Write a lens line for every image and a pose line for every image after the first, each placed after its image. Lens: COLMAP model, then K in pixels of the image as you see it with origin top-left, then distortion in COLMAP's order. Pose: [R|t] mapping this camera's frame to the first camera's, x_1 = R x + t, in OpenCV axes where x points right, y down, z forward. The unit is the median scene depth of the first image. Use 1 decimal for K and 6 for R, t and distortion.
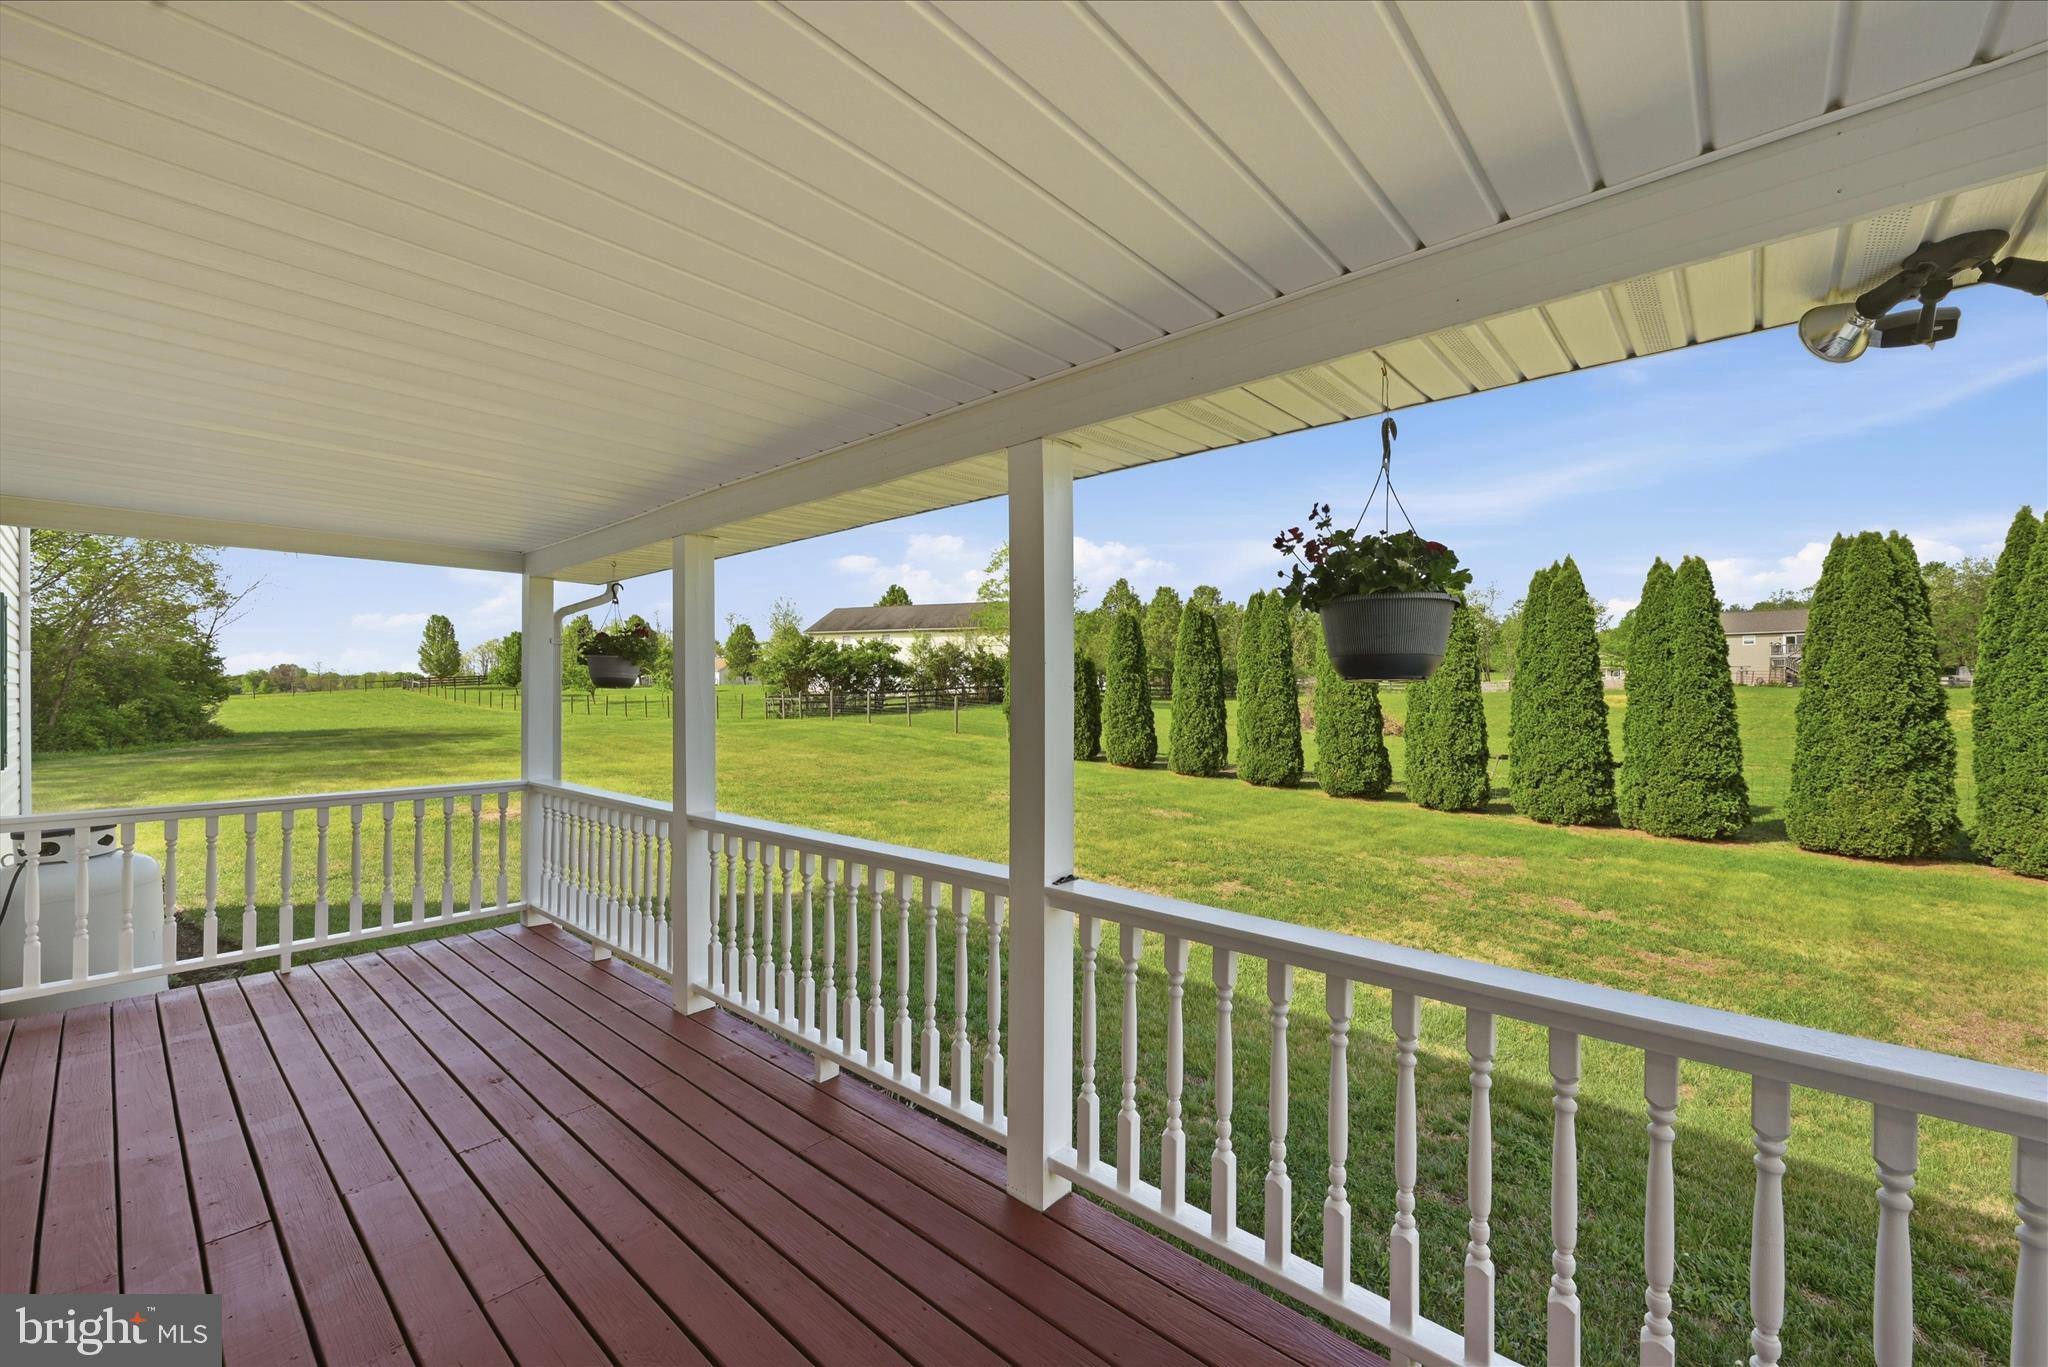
lens RADIAL K [[824.5, 0, 1028.2], [0, 824.5, 681.7], [0, 0, 1]] dist [0.004005, 0.000114]
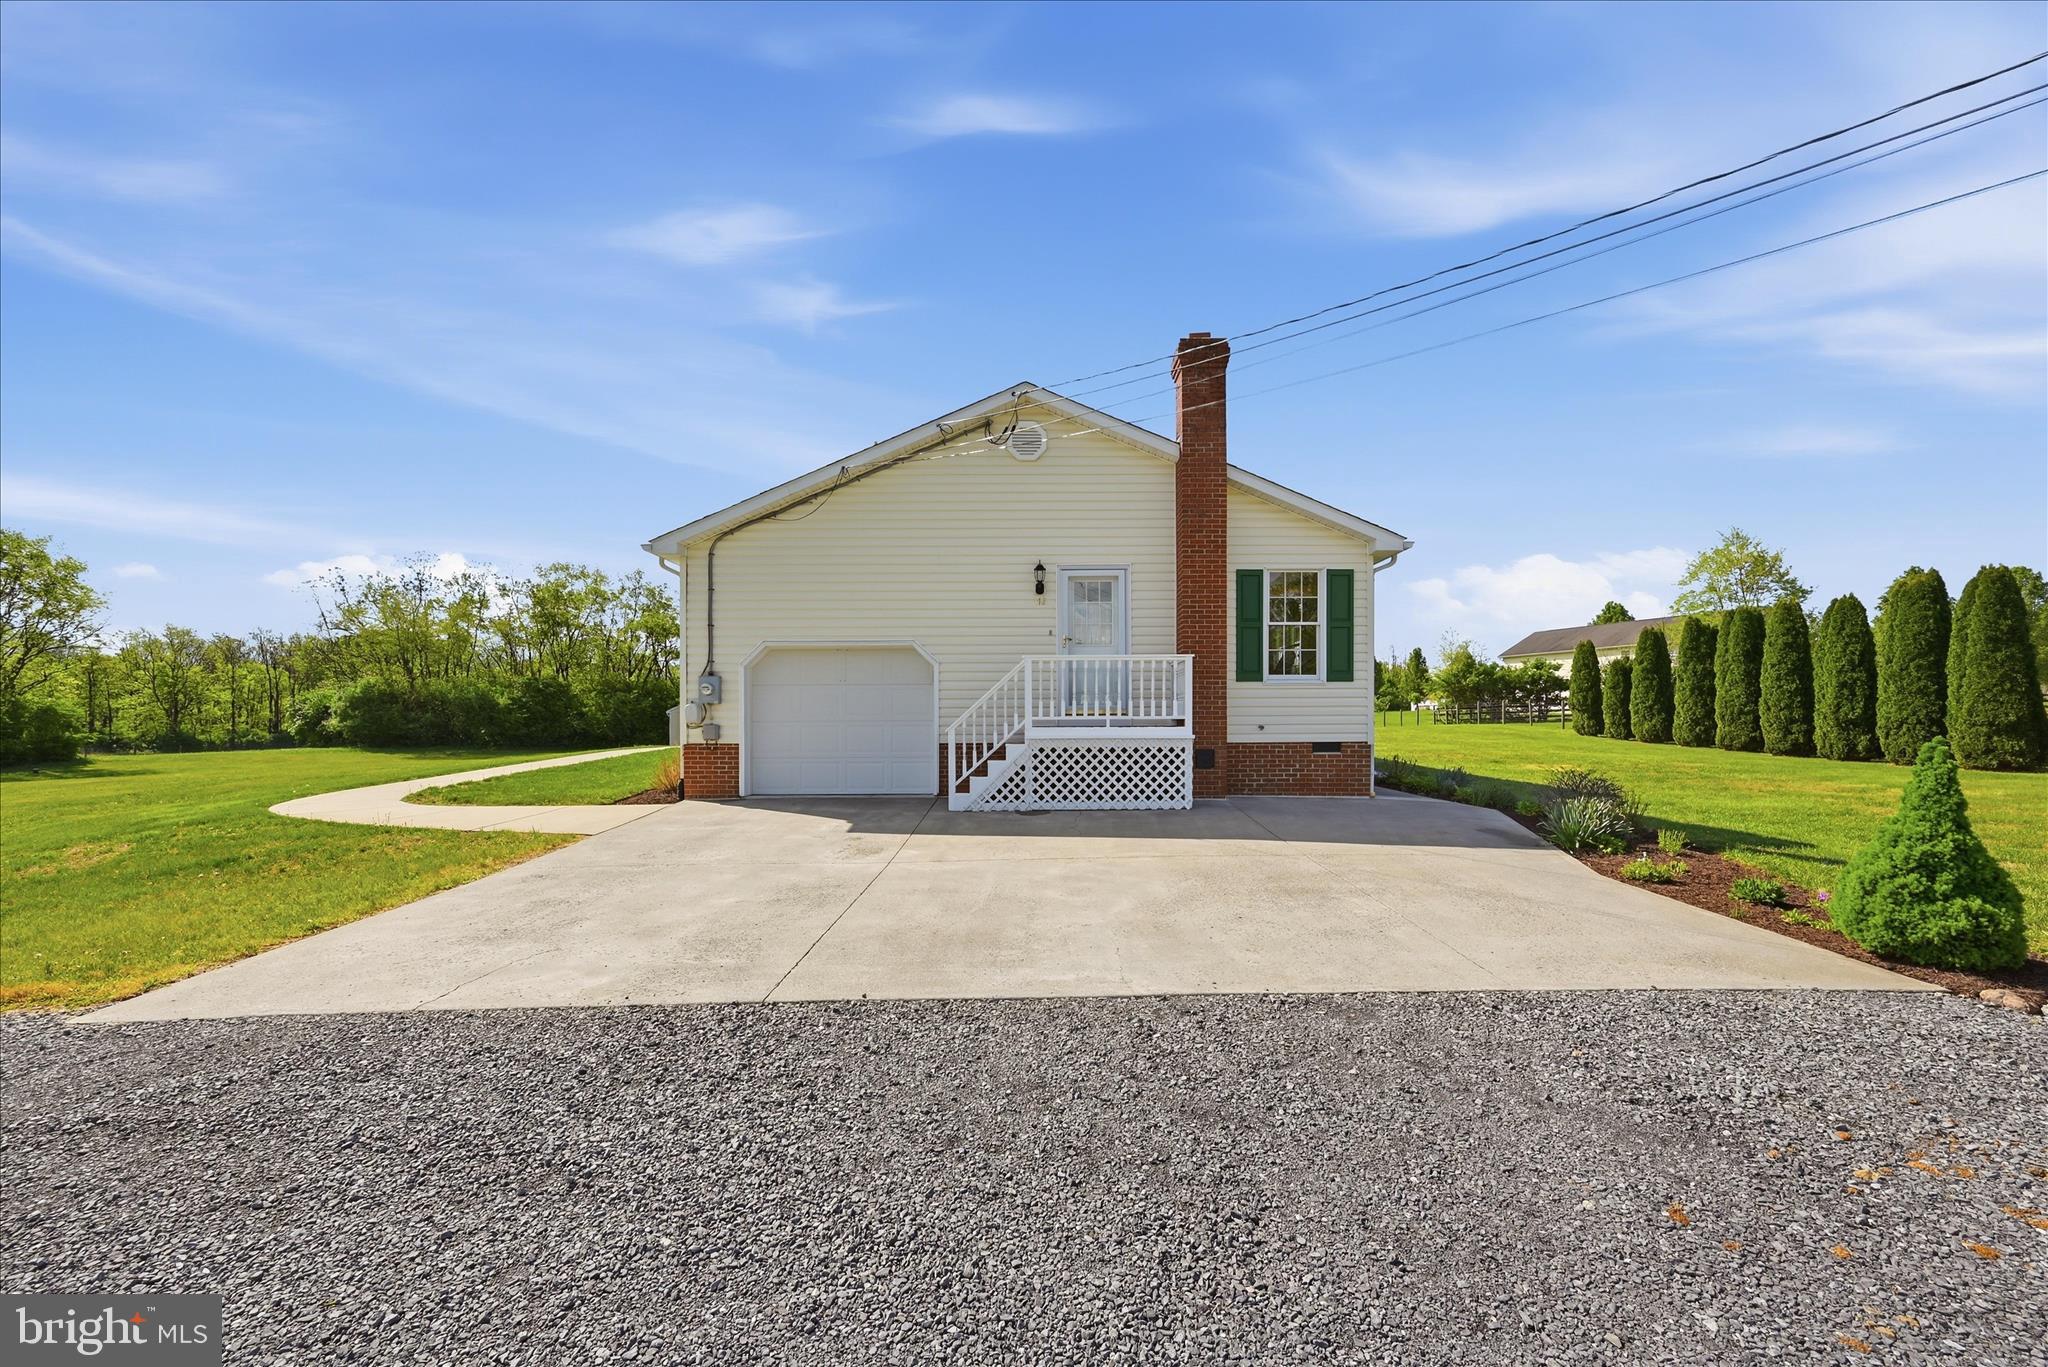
lens RADIAL K [[845.1, 0, 1033.6], [0, 845.1, 728.0], [0, 0, 1]] dist [0.000942, 0.000193]
pose [[0.666650, -0.001522, -0.745369, 0.338551], [0.012694, 0.999876, 0.009312, 0.036945], [0.745262, -0.015670, 0.666587, -0.482737]]
